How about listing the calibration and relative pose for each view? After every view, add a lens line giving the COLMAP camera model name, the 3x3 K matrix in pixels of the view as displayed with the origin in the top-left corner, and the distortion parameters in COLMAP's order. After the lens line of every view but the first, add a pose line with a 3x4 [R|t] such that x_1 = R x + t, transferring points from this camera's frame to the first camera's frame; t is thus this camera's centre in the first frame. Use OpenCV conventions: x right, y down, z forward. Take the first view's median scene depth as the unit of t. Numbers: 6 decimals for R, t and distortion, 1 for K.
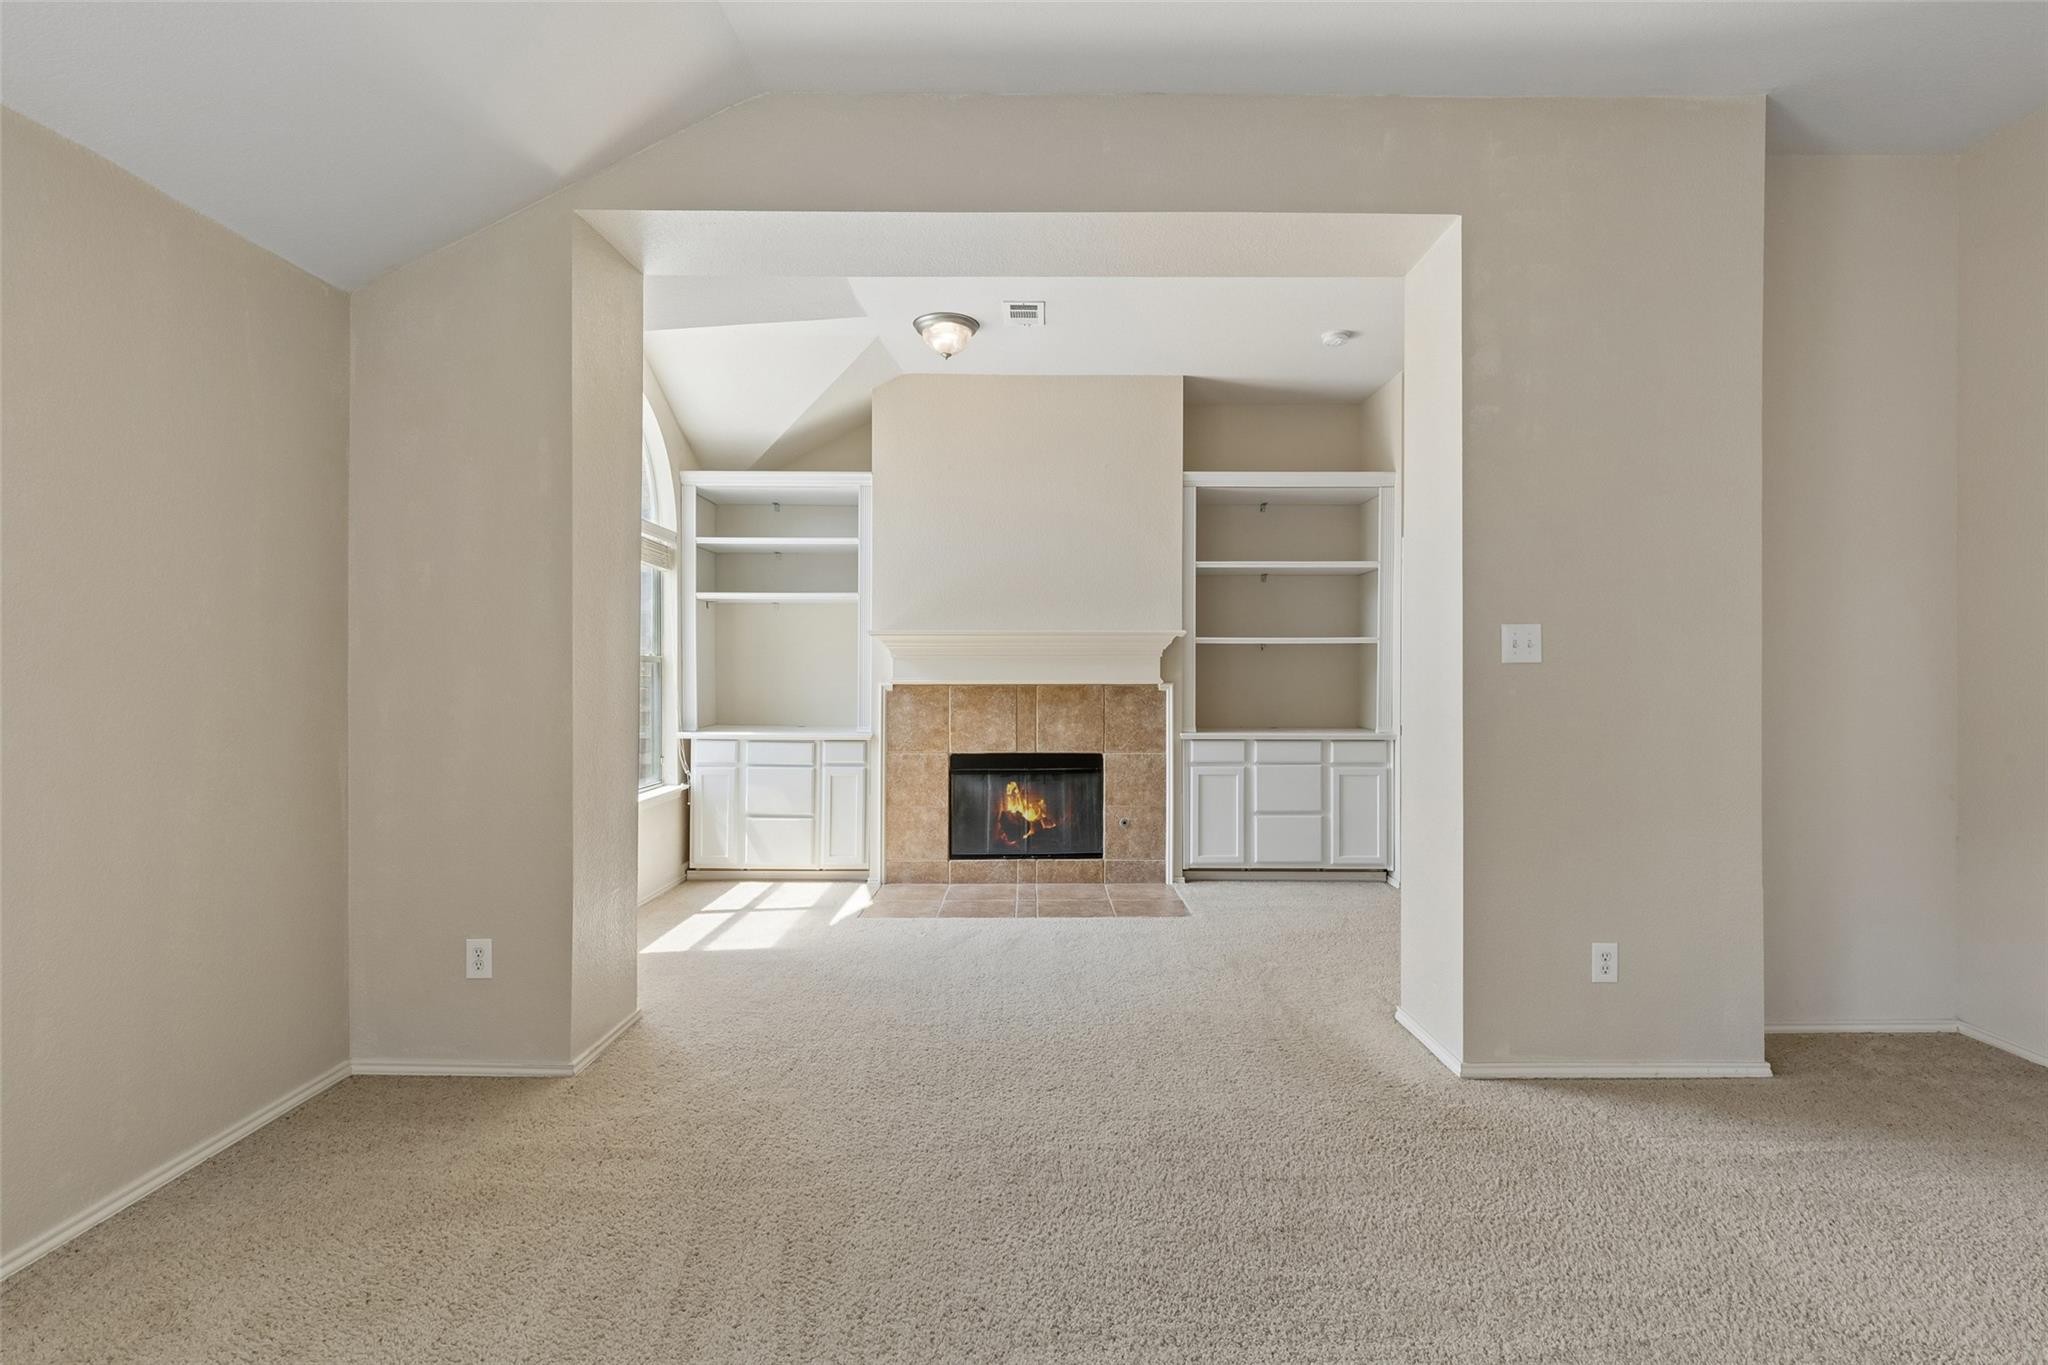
lens RADIAL K [[928.4, 0, 1041.1], [0, 928.4, 675.7], [0, 0, 1]] dist [0.000159, 0.000284]
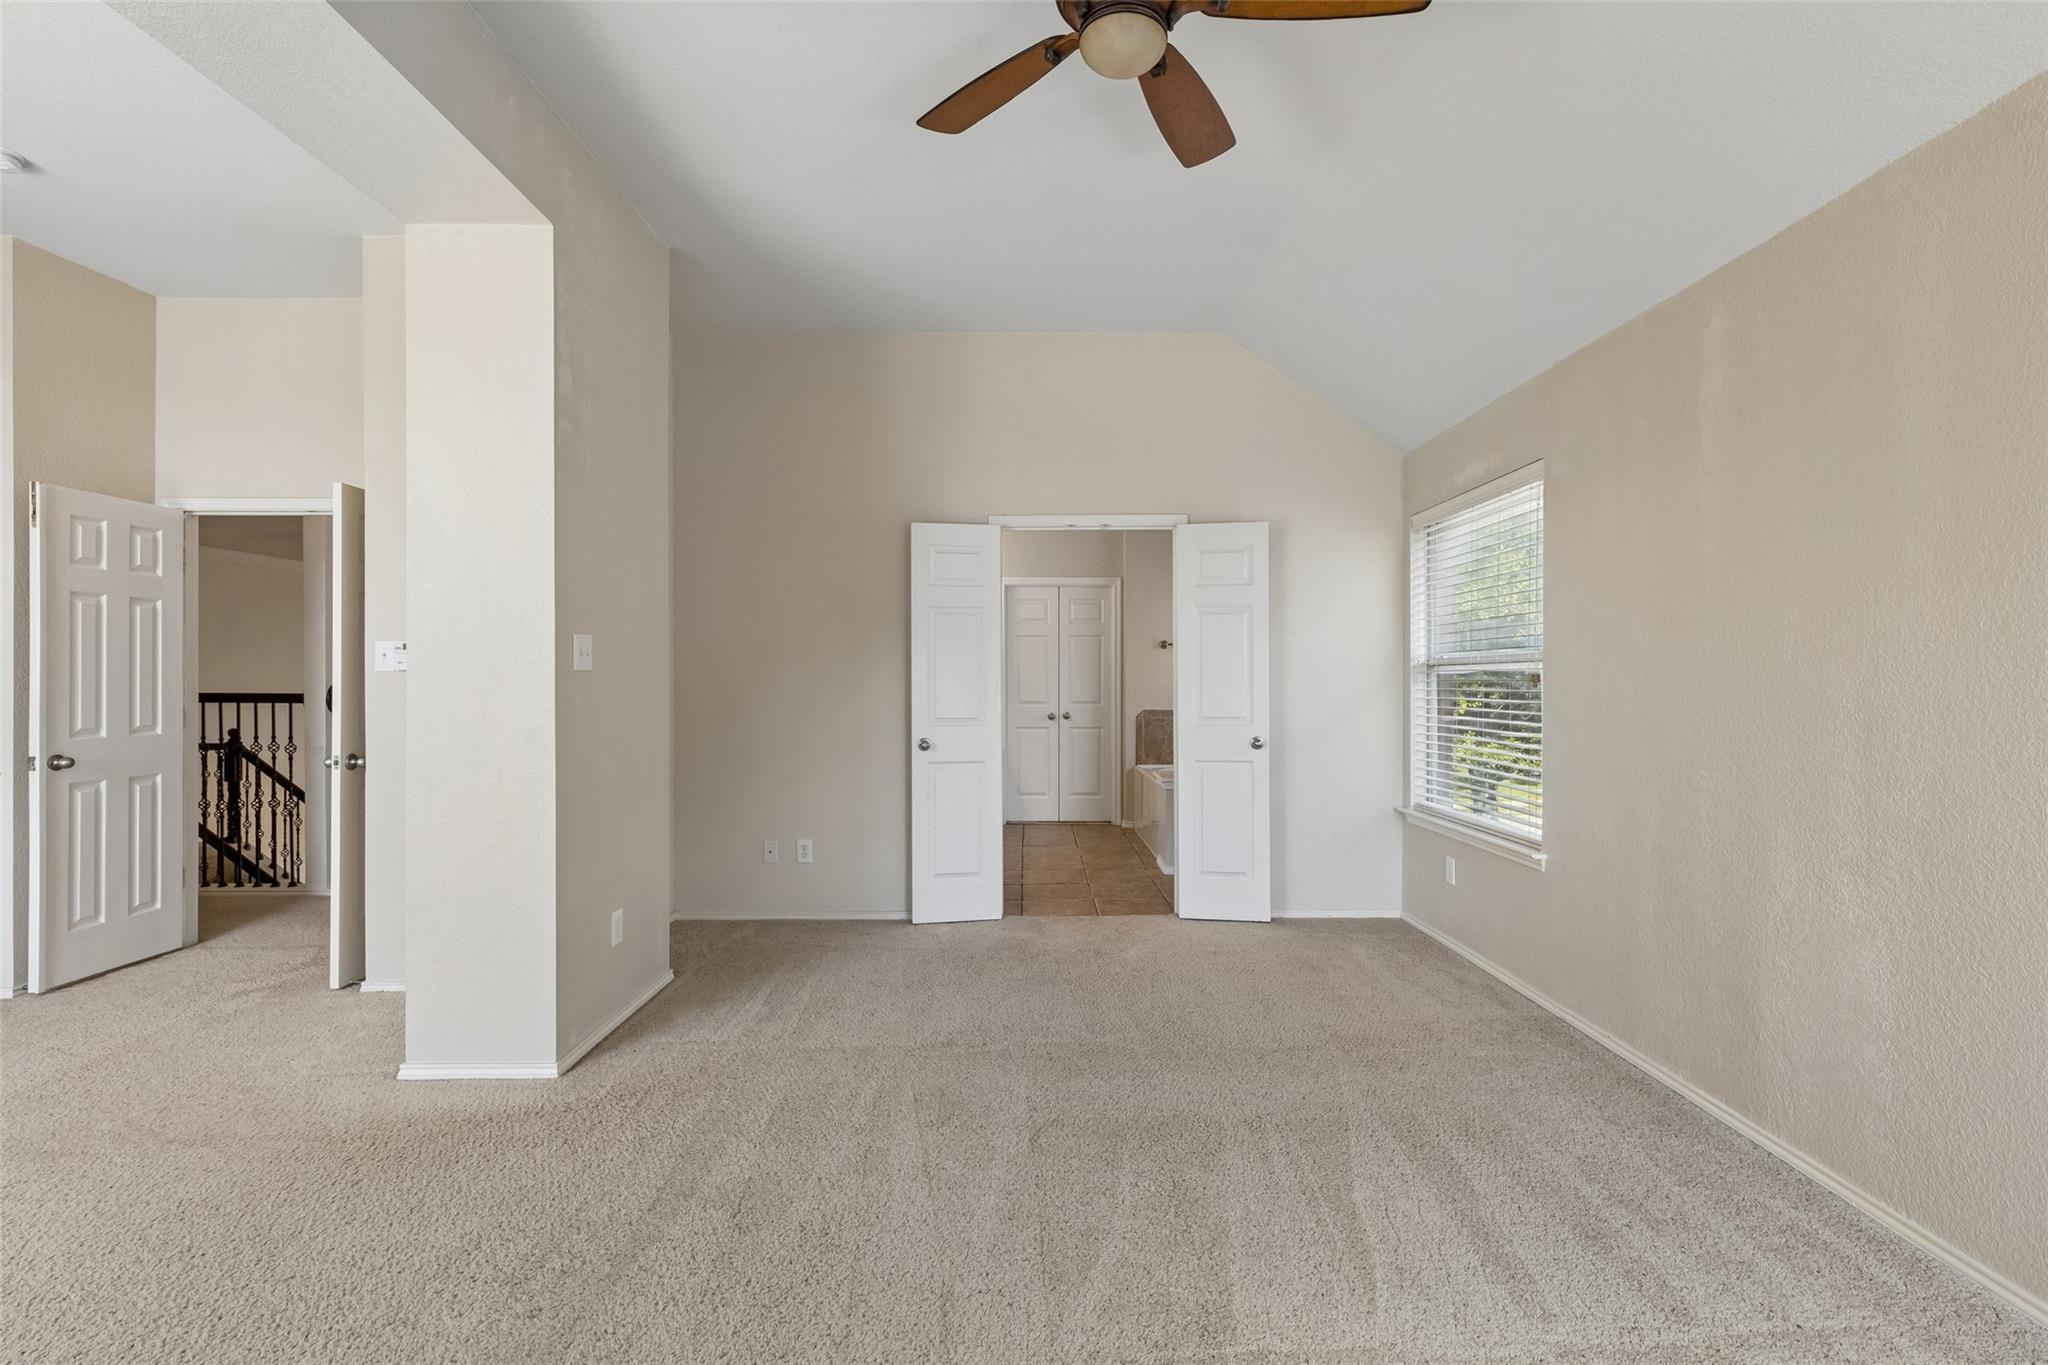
lens RADIAL K [[928.4, 0, 1041.1], [0, 928.4, 675.7], [0, 0, 1]] dist [0.000159, 0.000284]
pose [[-0.015298, 0.006258, 0.999863, -0.466661], [0.003981, 0.999973, -0.006197, 0.003305], [-0.999875, 0.003886, -0.015322, 0.401370]]
